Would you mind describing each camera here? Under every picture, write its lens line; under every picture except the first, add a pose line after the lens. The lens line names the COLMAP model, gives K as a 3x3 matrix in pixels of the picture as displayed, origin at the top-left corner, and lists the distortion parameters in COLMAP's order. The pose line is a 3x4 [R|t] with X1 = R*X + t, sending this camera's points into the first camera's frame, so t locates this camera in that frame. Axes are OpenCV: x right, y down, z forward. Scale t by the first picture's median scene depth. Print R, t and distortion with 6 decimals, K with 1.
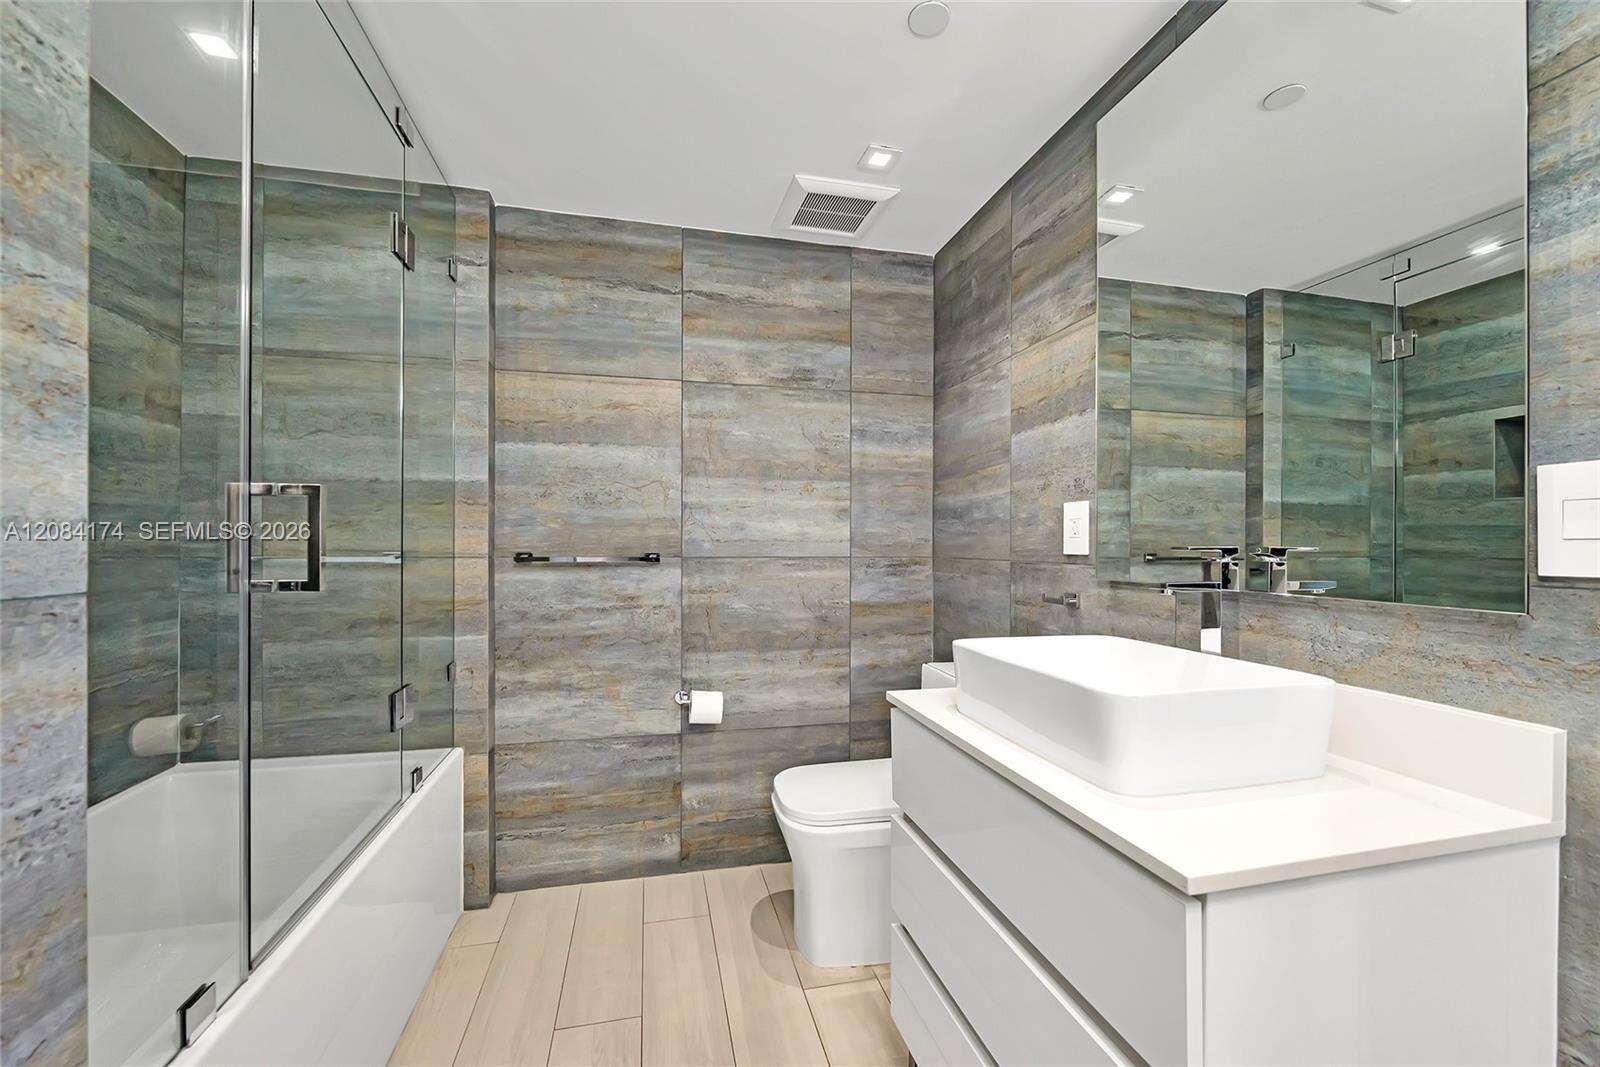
lens RADIAL K [[637.6, 0, 795.9], [0, 637.6, 540.8], [0, 0, 1]] dist [-0.008792, -0.000035]
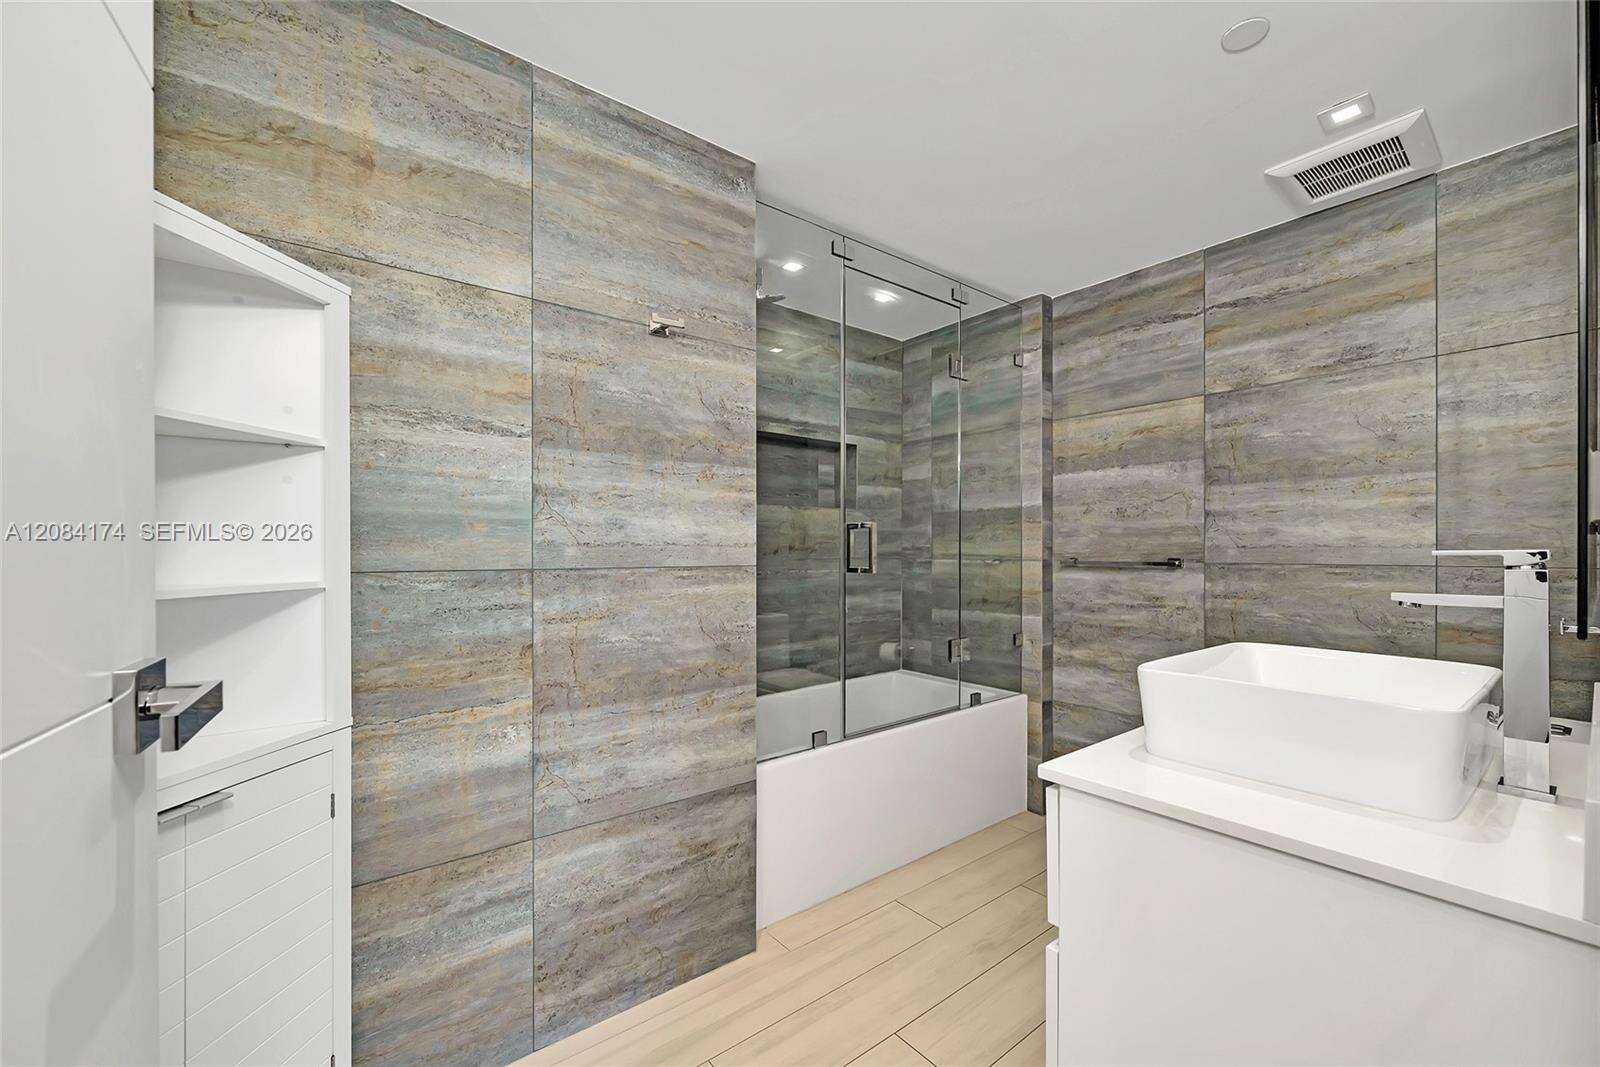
lens RADIAL K [[637.6, 0, 795.9], [0, 637.6, 540.8], [0, 0, 1]] dist [-0.008792, -0.000035]
pose [[0.413308, -0.016648, -0.910439, 0.512906], [0.006024, 0.999861, -0.015548, 0.001680], [0.910571, 0.000942, 0.413351, -0.049160]]
